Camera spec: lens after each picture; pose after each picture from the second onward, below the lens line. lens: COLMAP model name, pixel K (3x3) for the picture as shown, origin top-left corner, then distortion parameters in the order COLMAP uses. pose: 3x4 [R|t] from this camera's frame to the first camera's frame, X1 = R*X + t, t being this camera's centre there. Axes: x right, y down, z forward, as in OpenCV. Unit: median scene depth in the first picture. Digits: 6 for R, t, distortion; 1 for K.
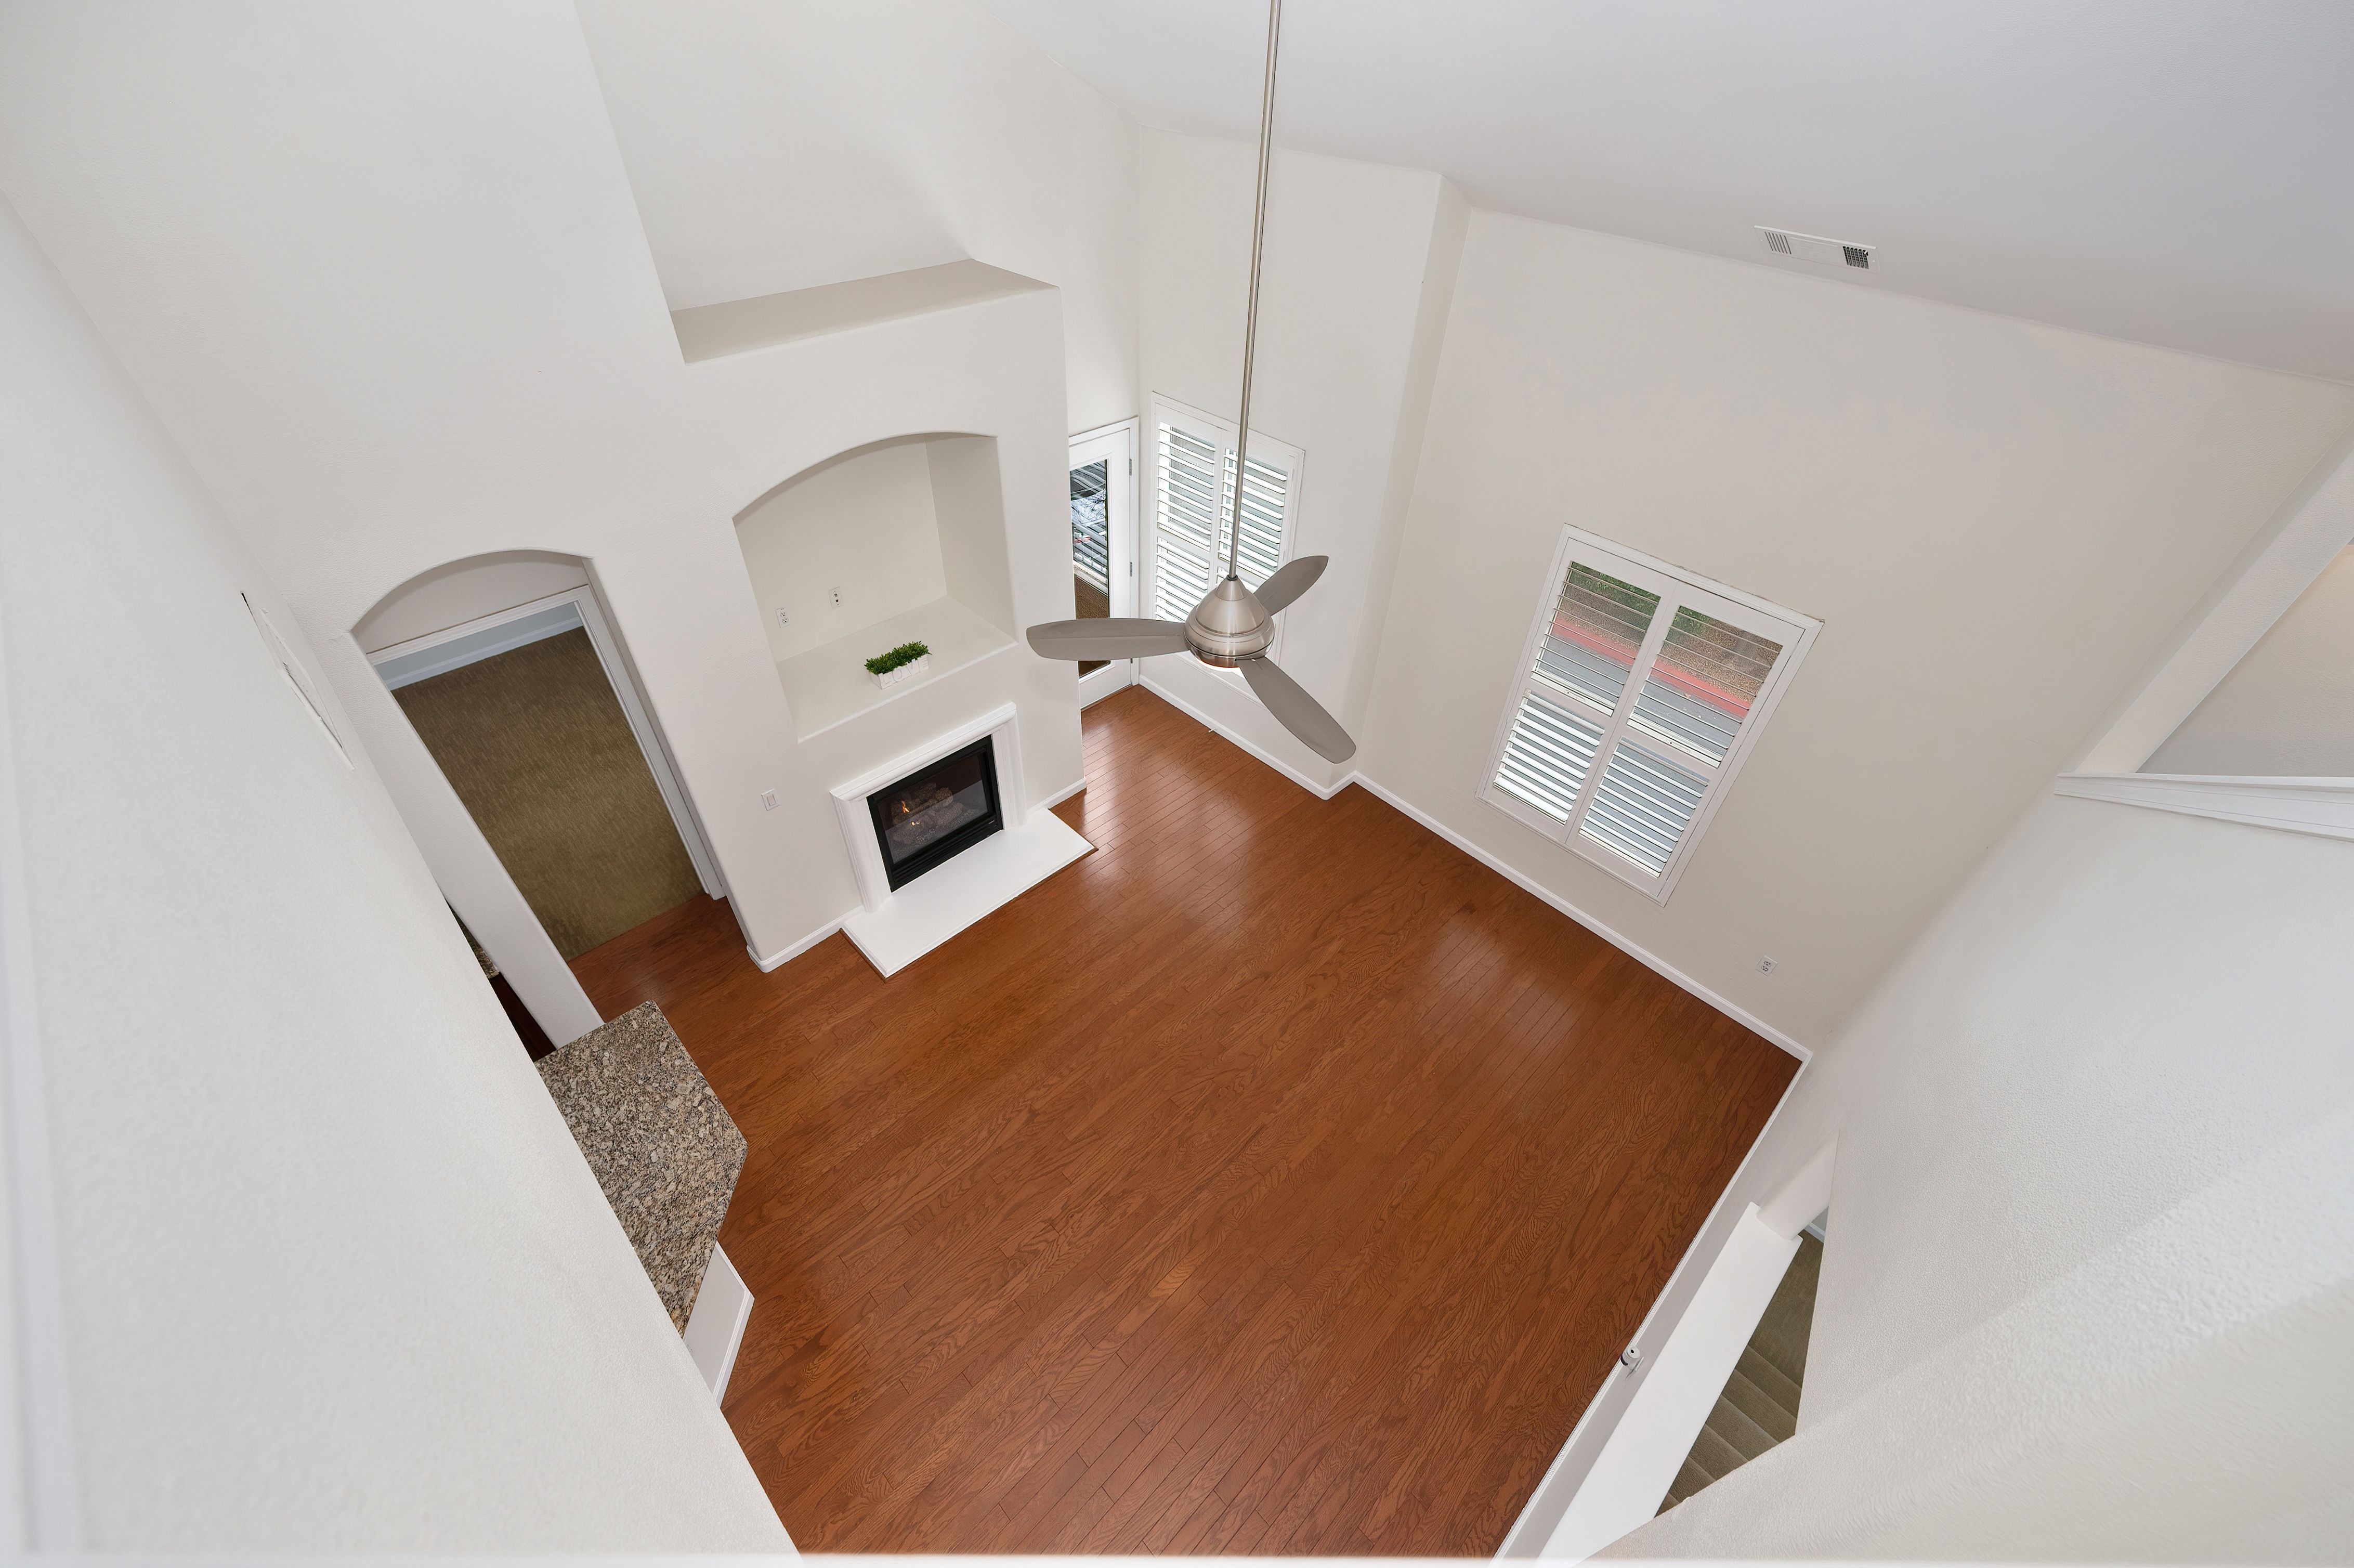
lens RADIAL K [[961.8, 0, 1177.0], [0, 961.8, 784.0], [0, 0, 1]] dist [-0.000375, -0.000037]
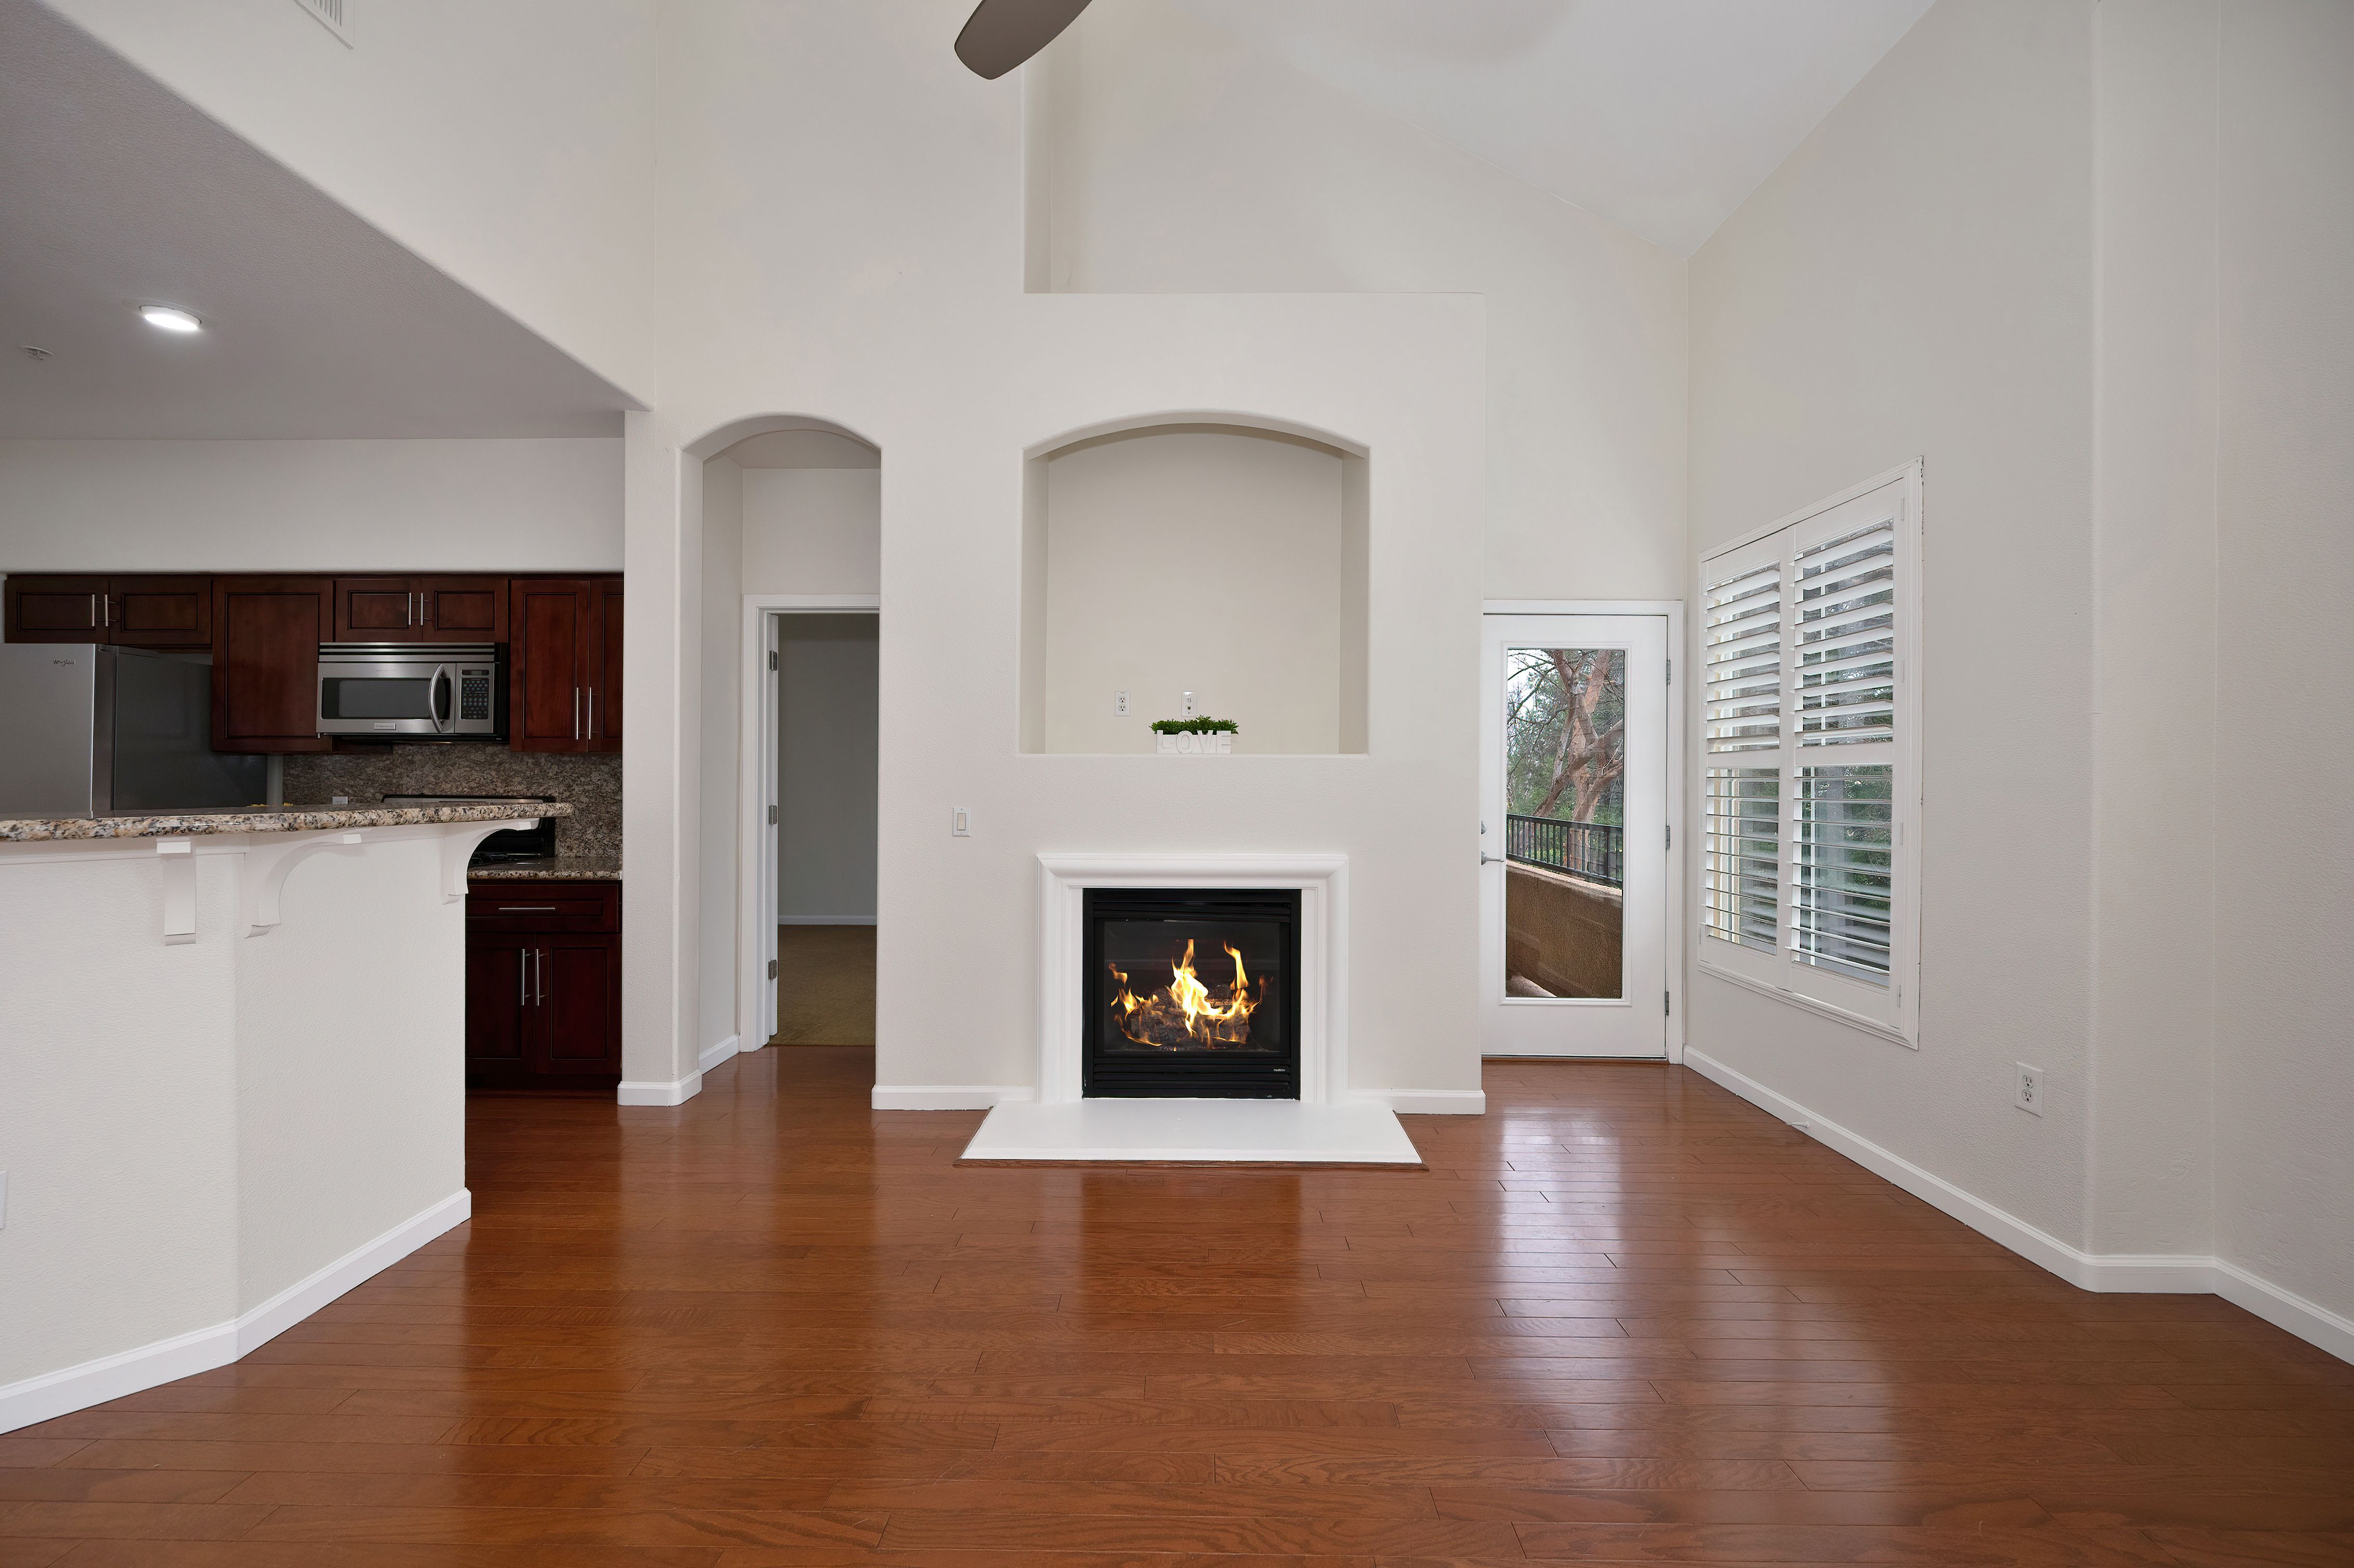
lens RADIAL K [[921.2, 0, 1177.0], [0, 921.2, 784.0], [0, 0, 1]] dist [-0.001404, -0.000147]
pose [[0.701946, -0.021625, -0.711902, 0.189480], [-0.461525, 0.747478, -0.477777, 0.227436], [0.542463, 0.663934, 0.514709, 0.595052]]
